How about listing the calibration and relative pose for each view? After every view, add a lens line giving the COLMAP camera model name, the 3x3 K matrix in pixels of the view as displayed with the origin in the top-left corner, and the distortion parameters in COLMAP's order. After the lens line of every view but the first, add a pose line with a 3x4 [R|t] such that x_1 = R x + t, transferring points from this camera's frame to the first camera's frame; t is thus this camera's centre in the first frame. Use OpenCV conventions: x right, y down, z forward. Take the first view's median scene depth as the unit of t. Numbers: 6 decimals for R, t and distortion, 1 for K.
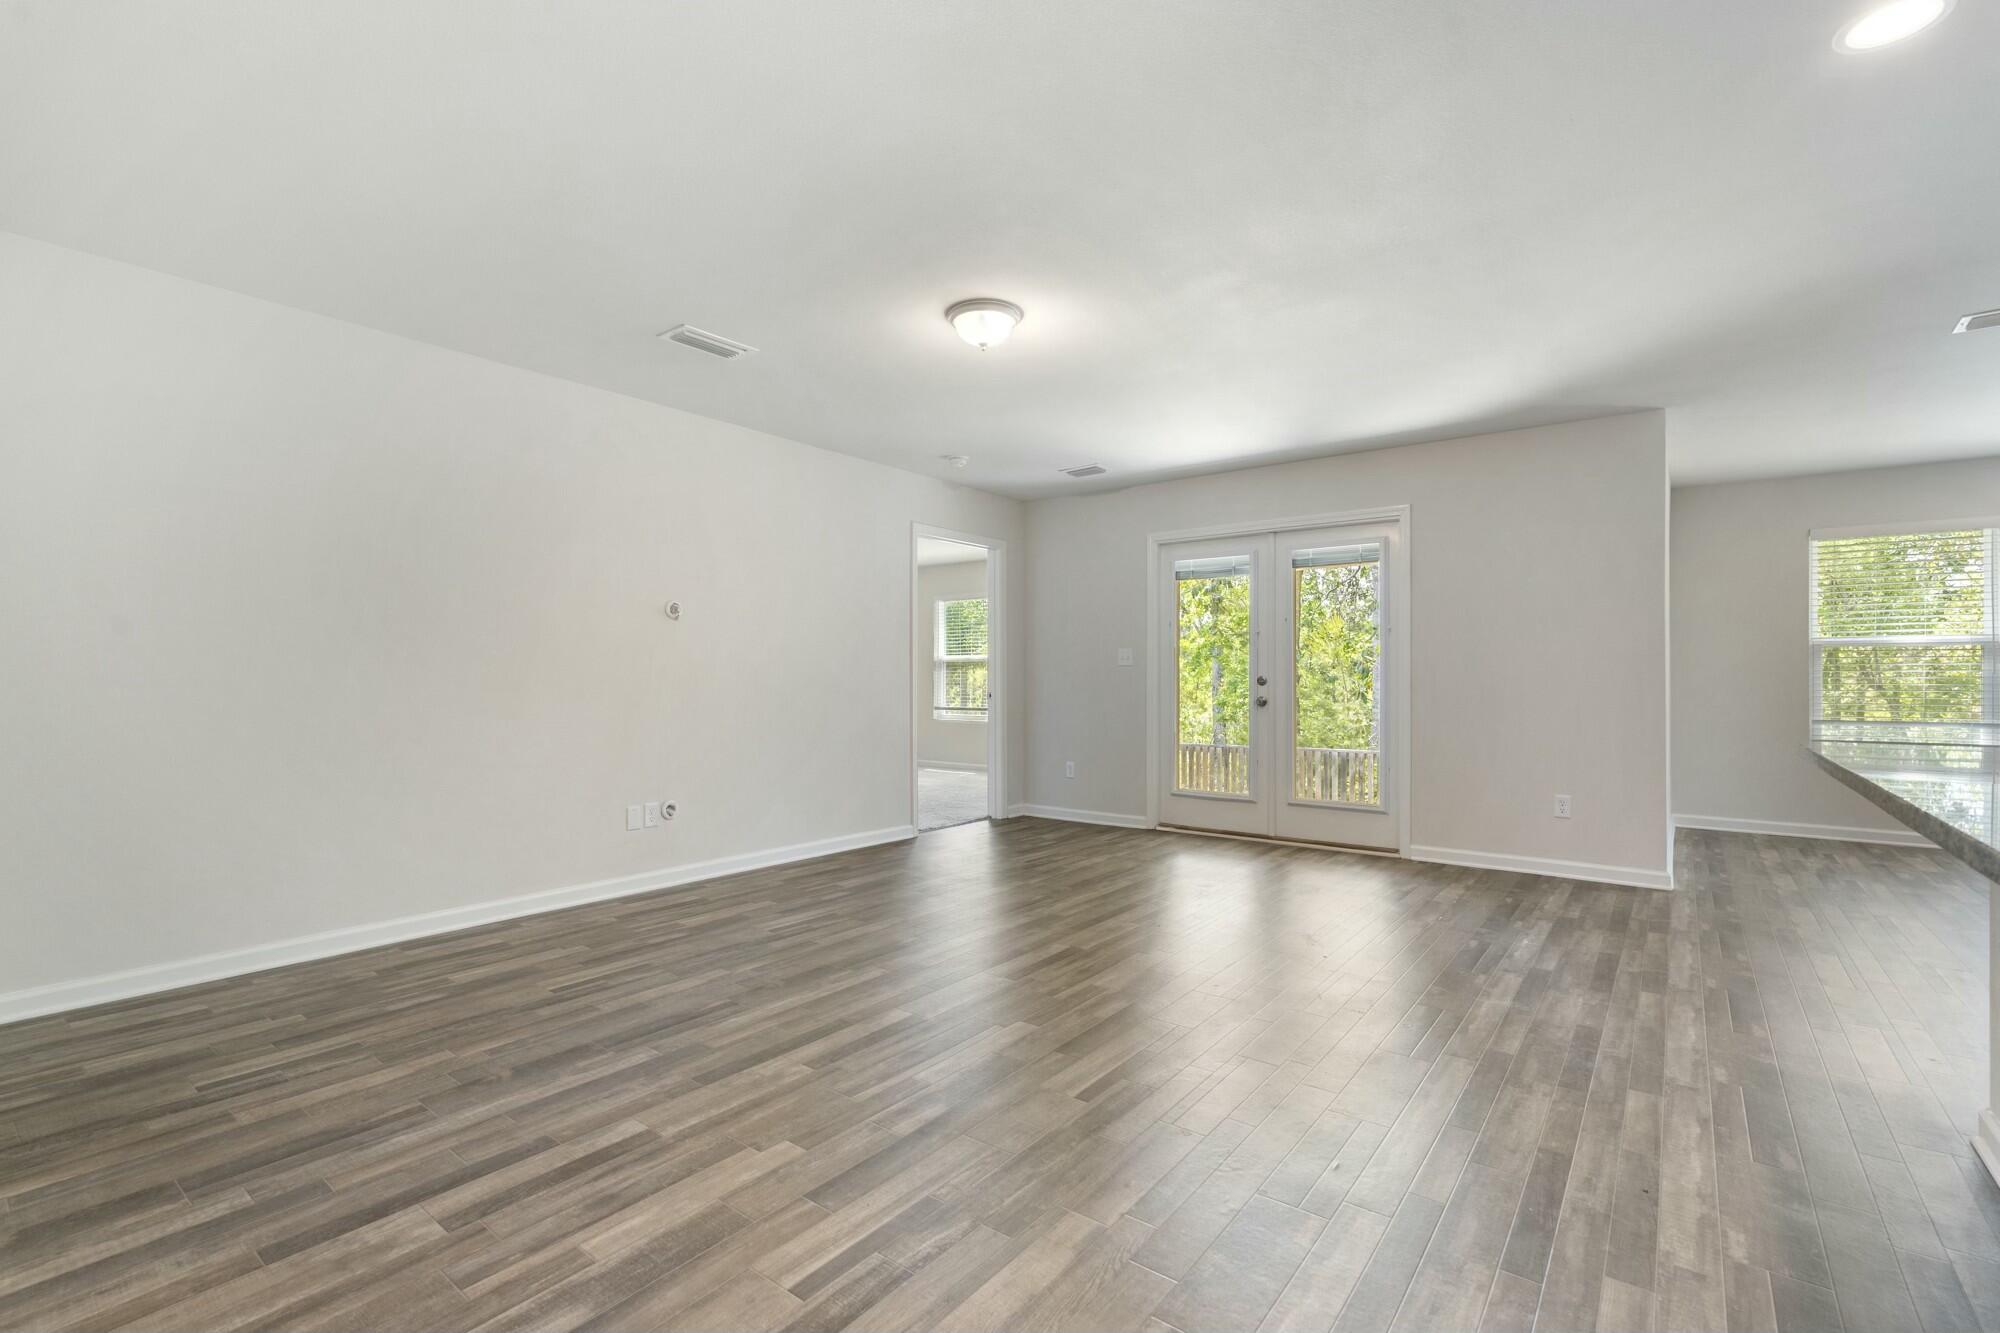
lens RADIAL K [[886.2, 0, 995.6], [0, 886.2, 682.0], [0, 0, 1]] dist [-0.003290, -0.000472]
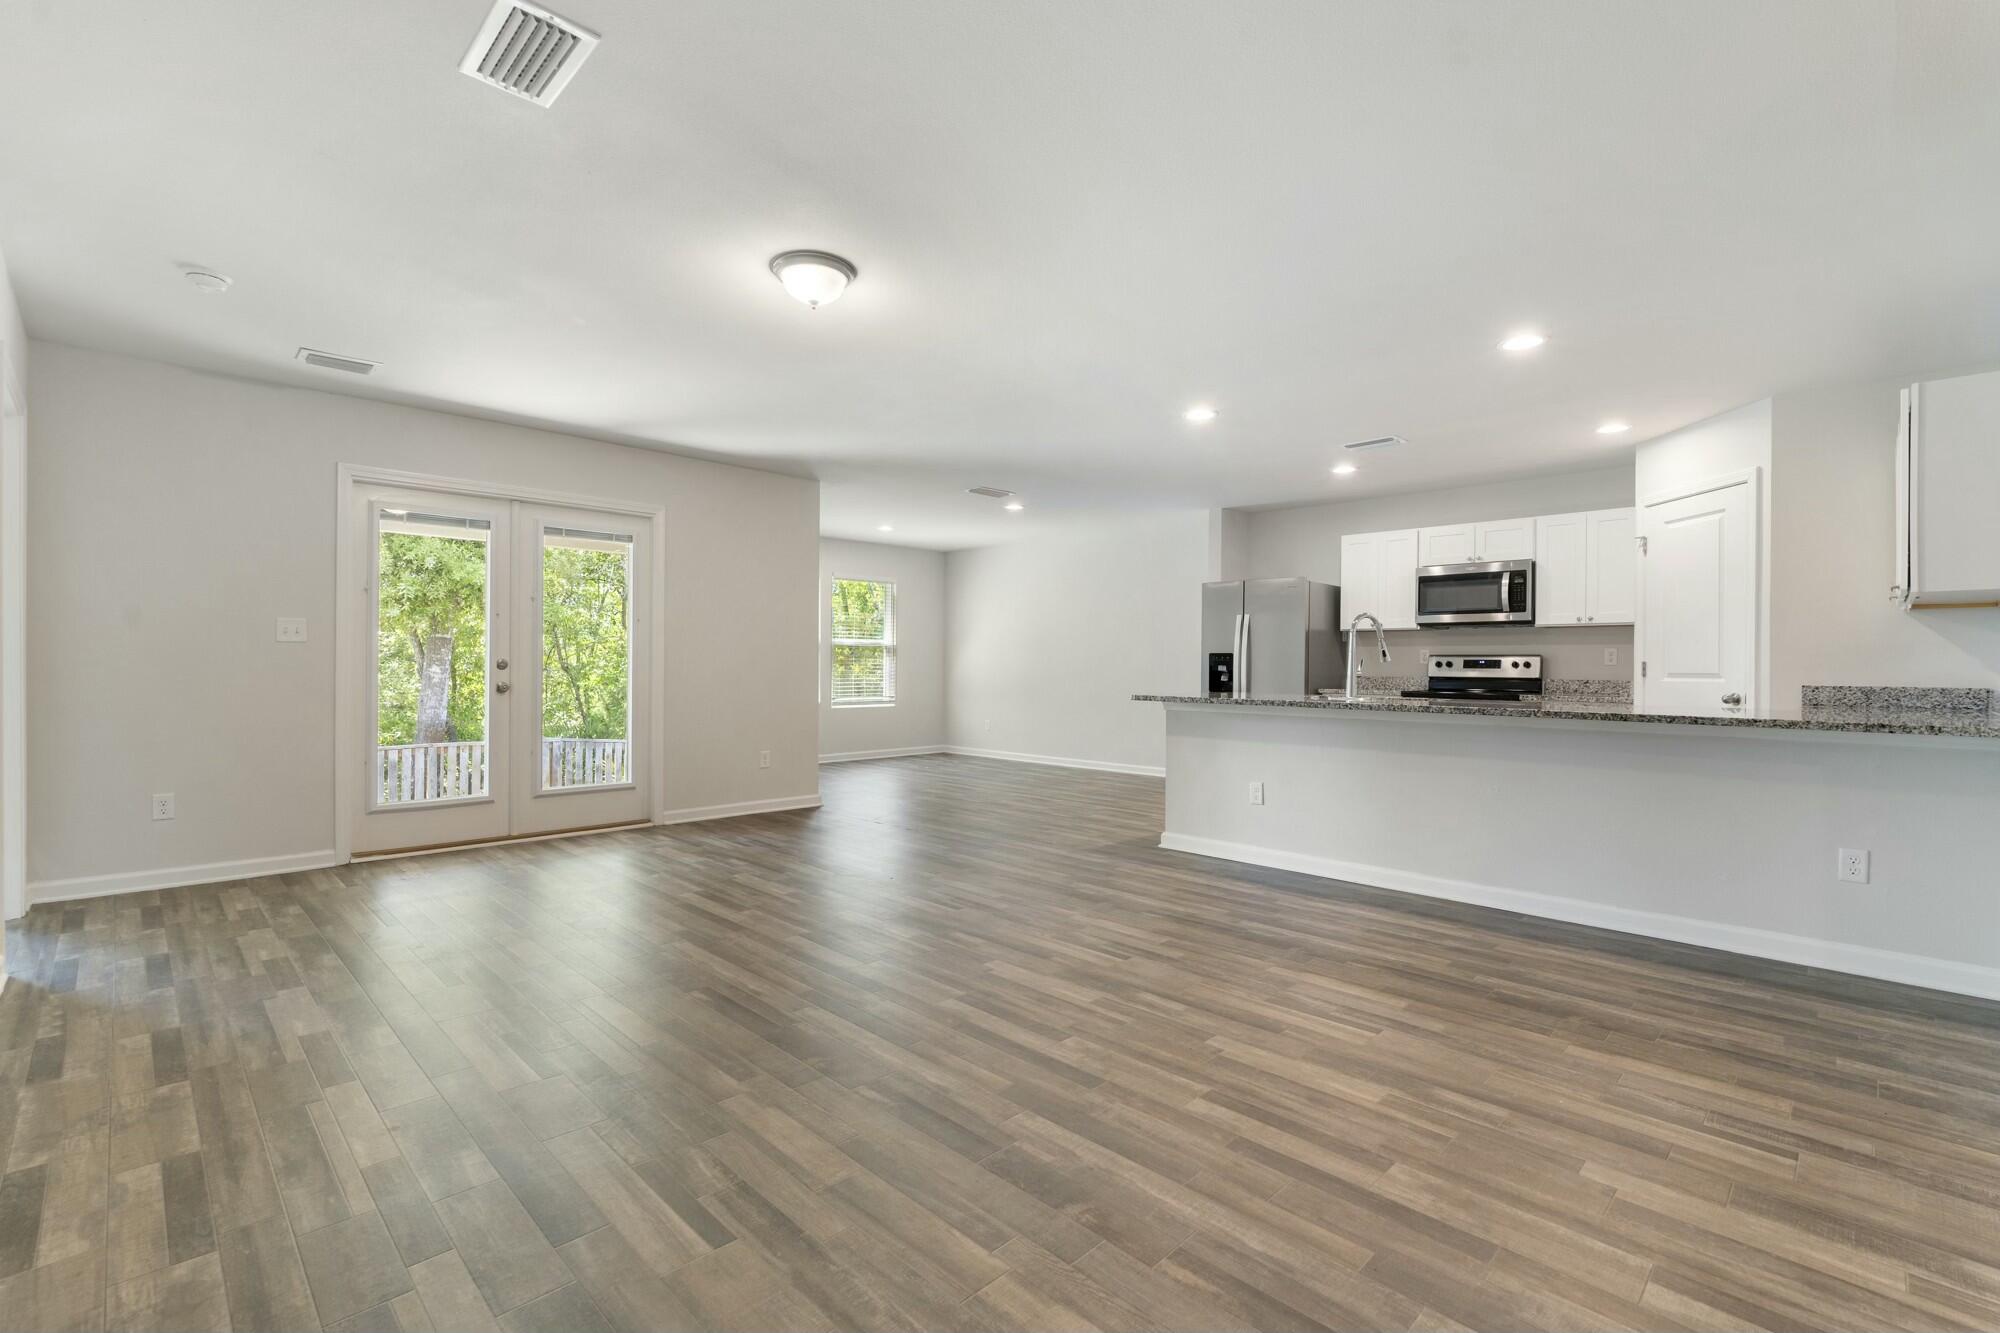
lens RADIAL K [[886.2, 0, 992.7], [0, 886.2, 680.0], [0, 0, 1]] dist [-0.003290, -0.000472]
pose [[0.127603, -0.015460, 0.991705, -0.873124], [-0.004135, 0.999862, 0.016119, -0.003348], [-0.991817, -0.006158, 0.127522, 0.666922]]
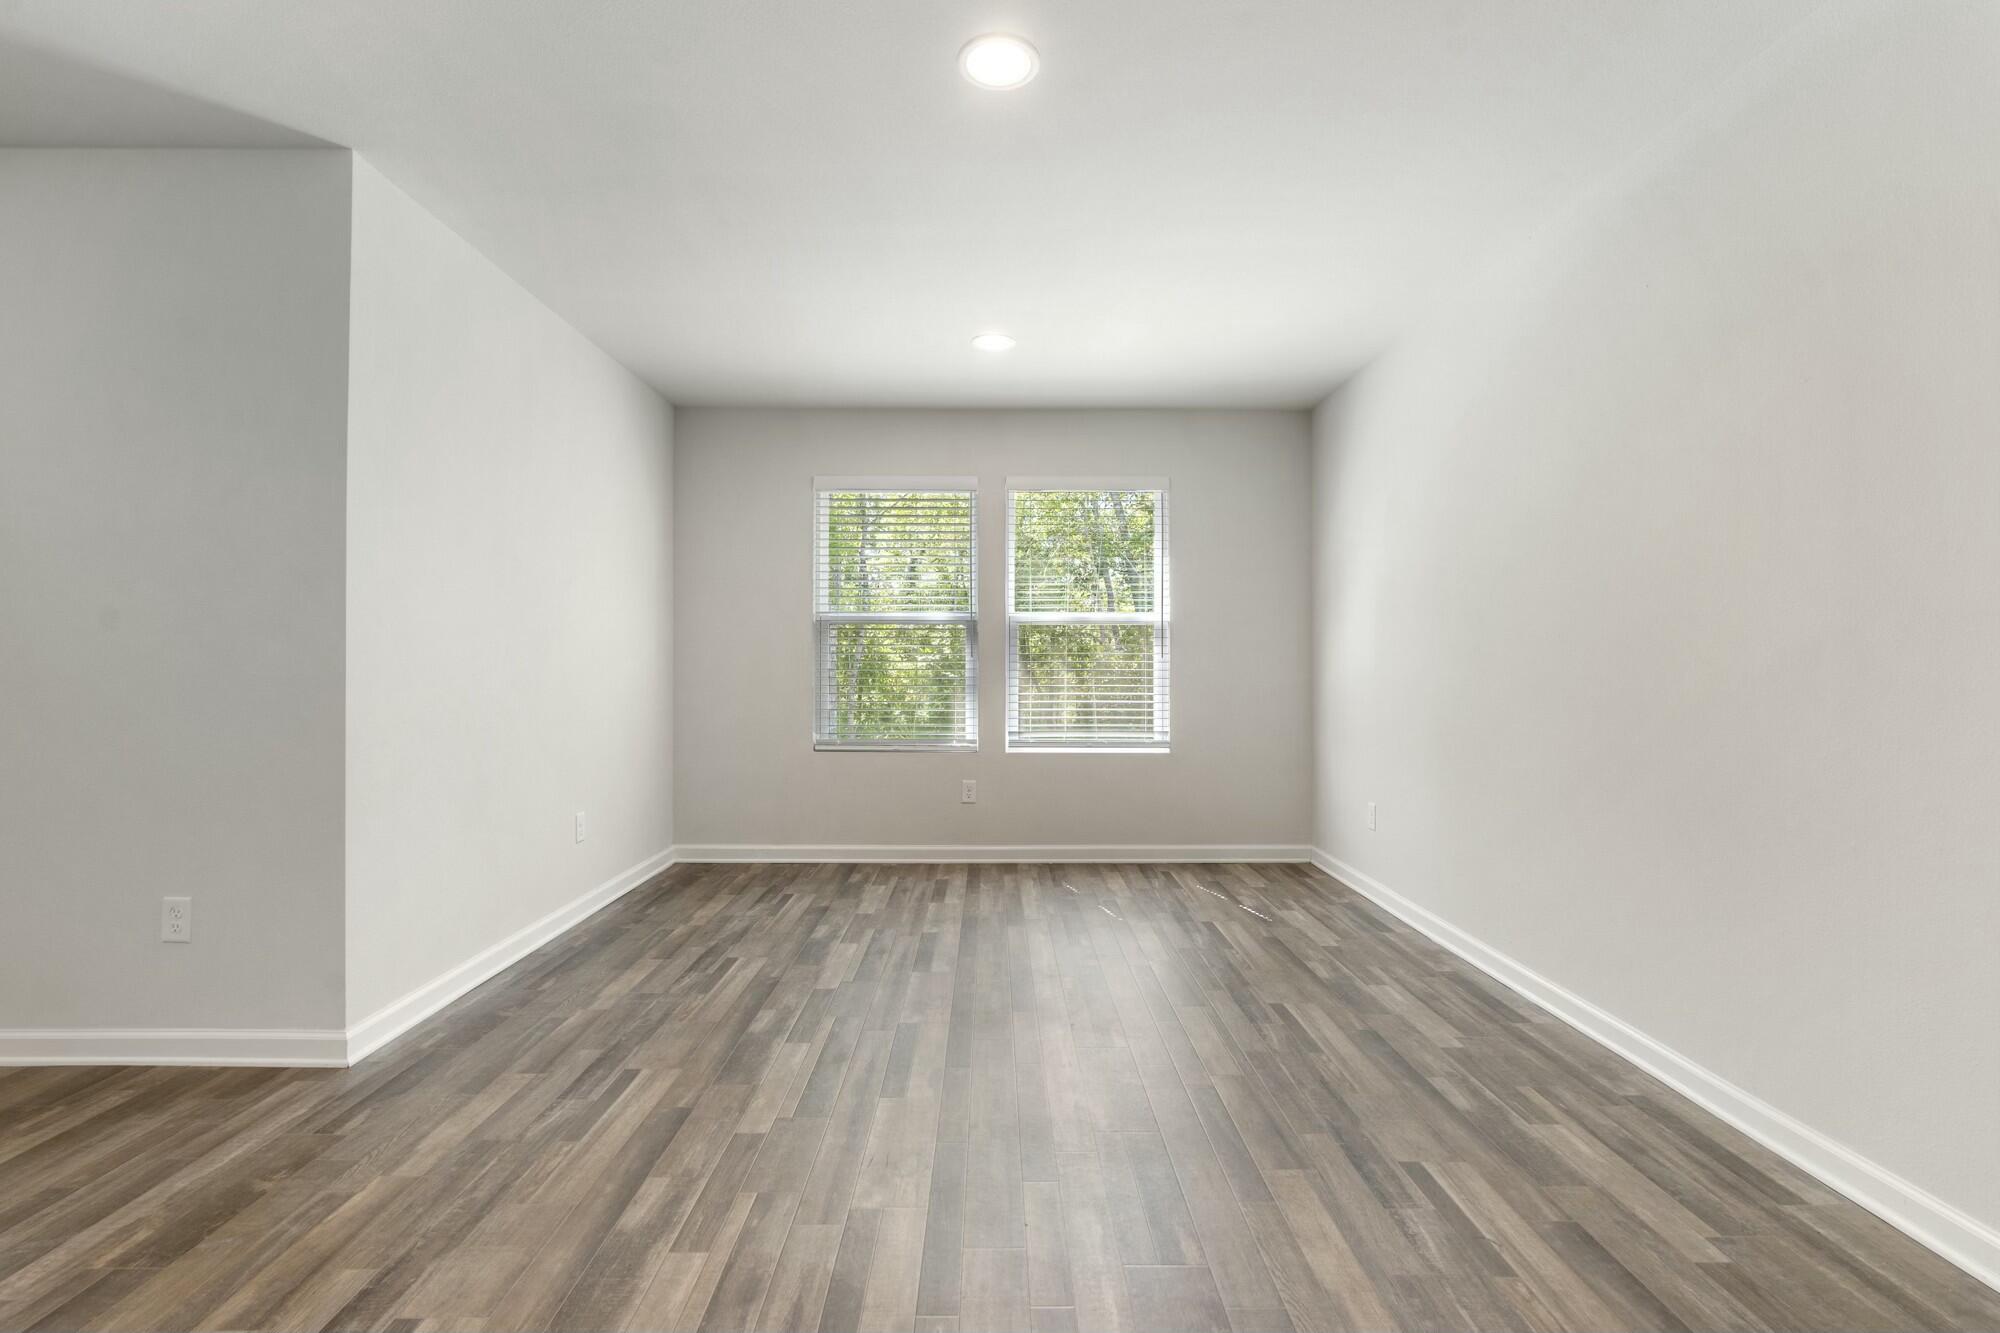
lens RADIAL K [[886.2, 0, 1001.7], [0, 886.2, 667.5], [0, 0, 1]] dist [-0.003290, -0.000472]
pose [[-0.781053, -0.004919, -0.624445, 0.103887], [-0.005953, 0.999982, -0.000431, -0.000799], [0.624436, 0.003381, -0.781069, 1.131536]]
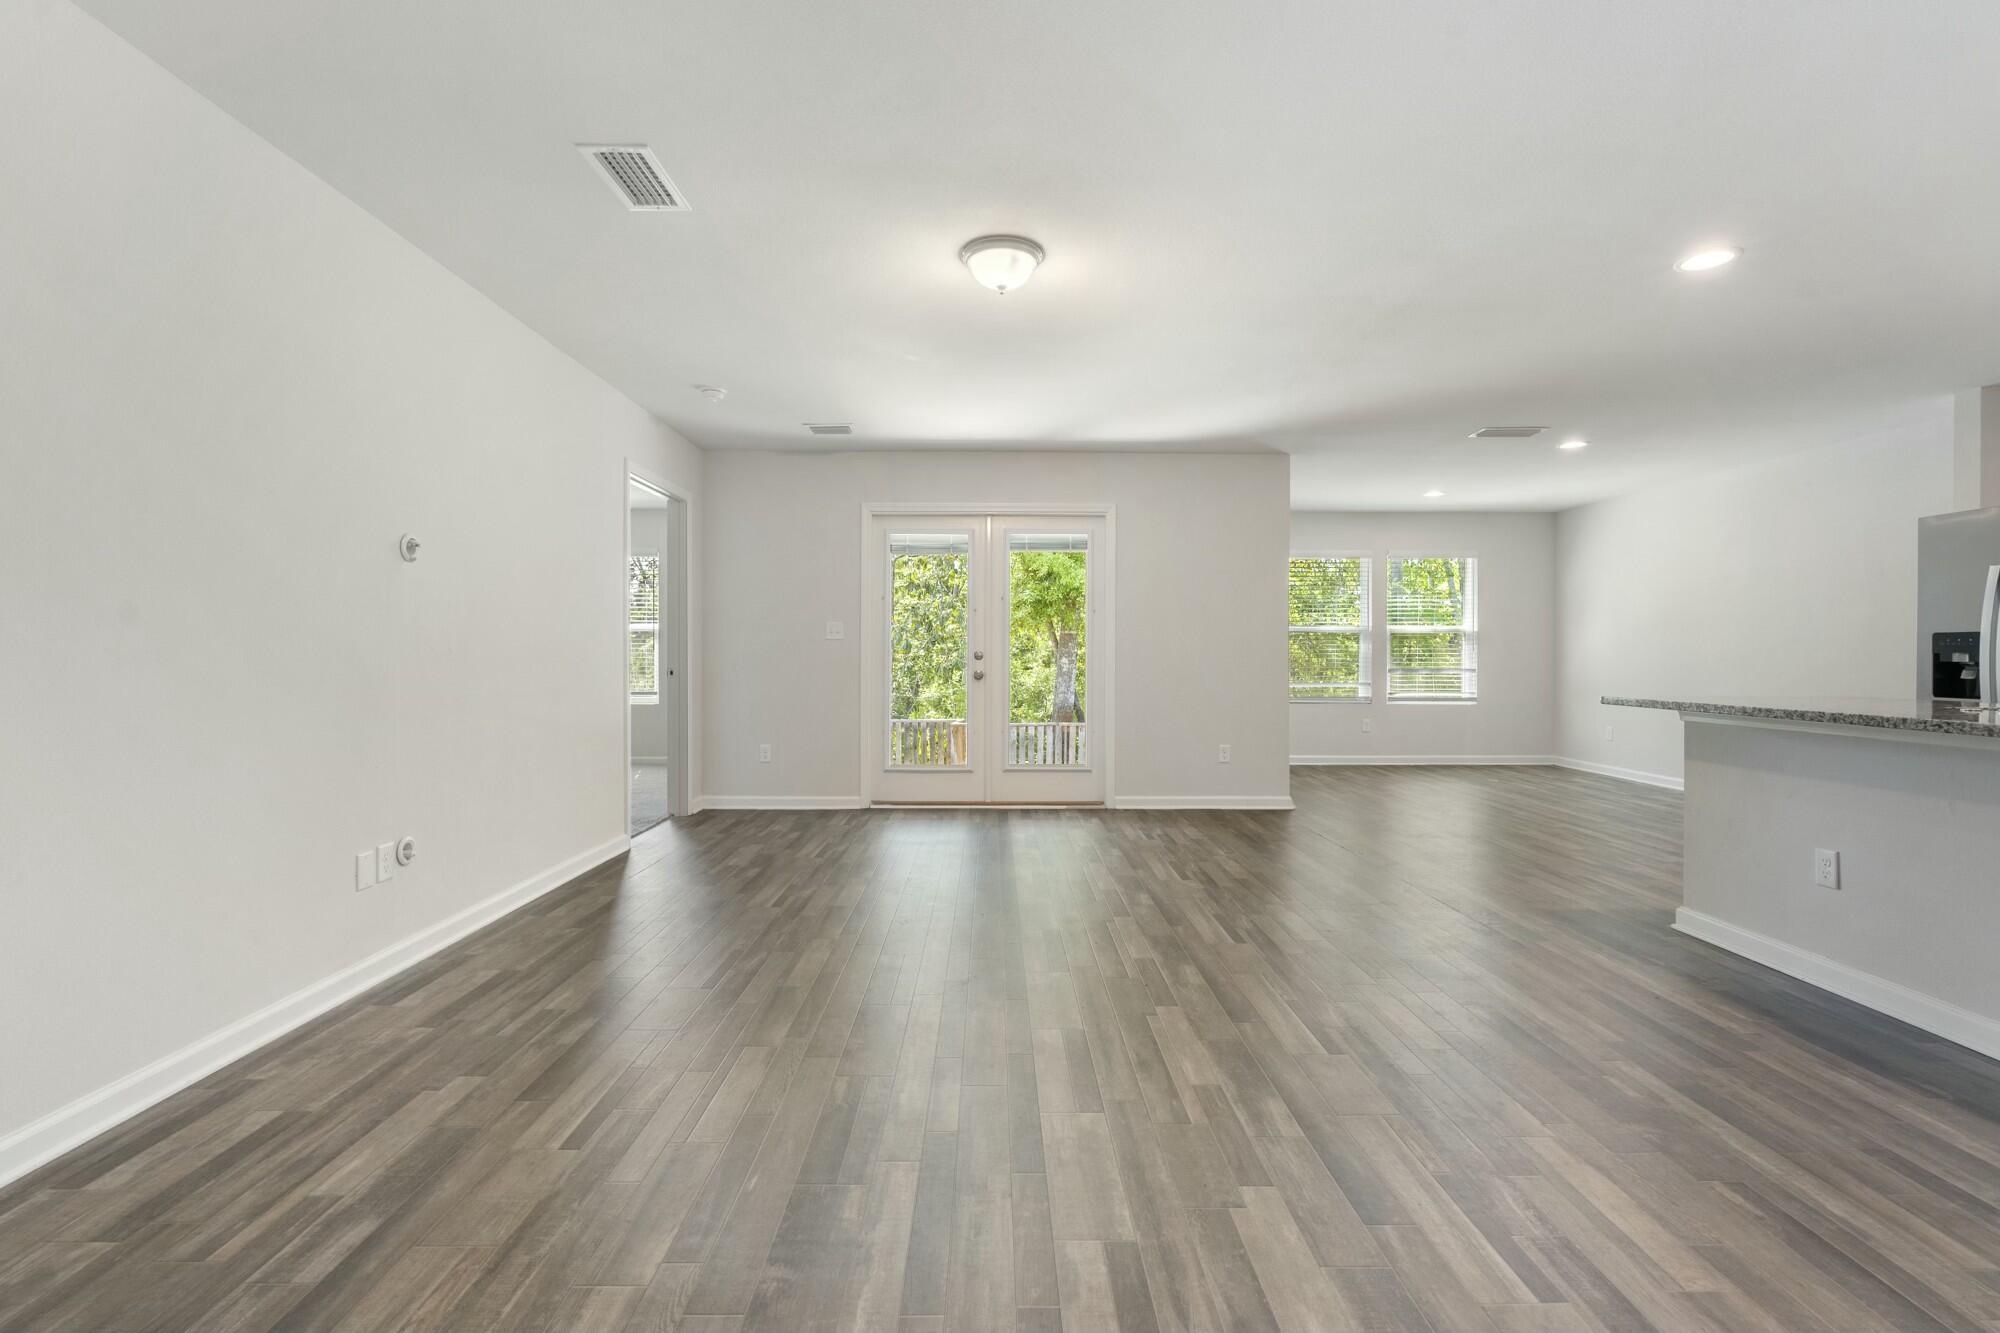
lens RADIAL K [[886.2, 0, 995.8], [0, 886.2, 664.0], [0, 0, 1]] dist [-0.003290, -0.000472]
pose [[0.784229, -0.005037, 0.620451, -0.562898], [-0.000896, 0.999957, 0.009251, -0.001829], [-0.620471, -0.007811, 0.784190, 0.276121]]
